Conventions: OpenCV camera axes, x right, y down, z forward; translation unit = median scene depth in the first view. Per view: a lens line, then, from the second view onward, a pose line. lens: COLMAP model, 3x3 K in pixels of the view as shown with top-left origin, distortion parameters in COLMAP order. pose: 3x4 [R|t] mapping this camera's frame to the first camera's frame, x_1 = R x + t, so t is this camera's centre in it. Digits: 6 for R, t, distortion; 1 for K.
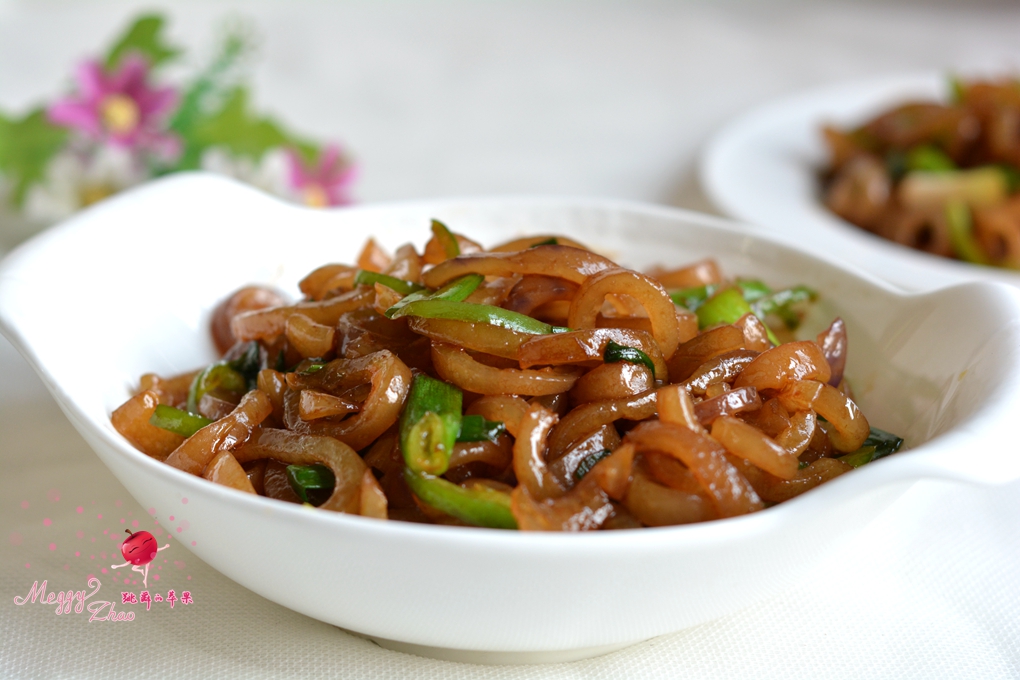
lens RADIAL K [[2673.6, 0, 507.4], [0, 2673.6, 338.7], [0, 0, 1]] dist [-0.123180, 0.000000]
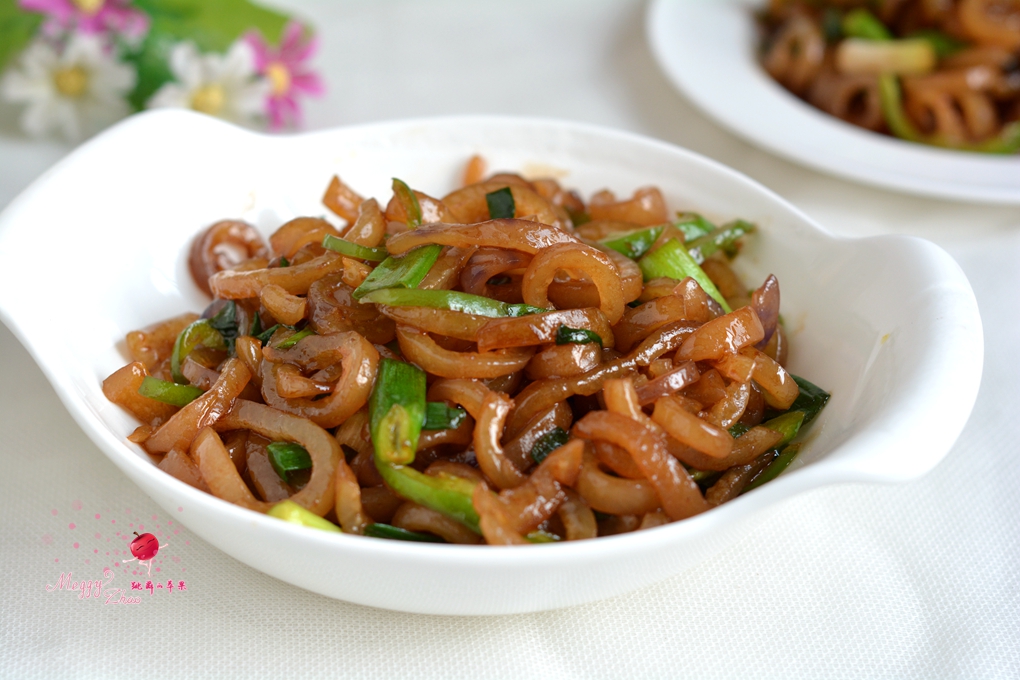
lens RADIAL K [[2673.6, 0, 512.6], [0, 2673.6, 340.6], [0, 0, 1]] dist [-0.123180, 0.000000]
pose [[0.999691, -0.016010, 0.019009, -0.001969], [0.011771, 0.978642, 0.205235, -0.214810], [-0.021889, -0.204948, 0.978528, -0.064273]]
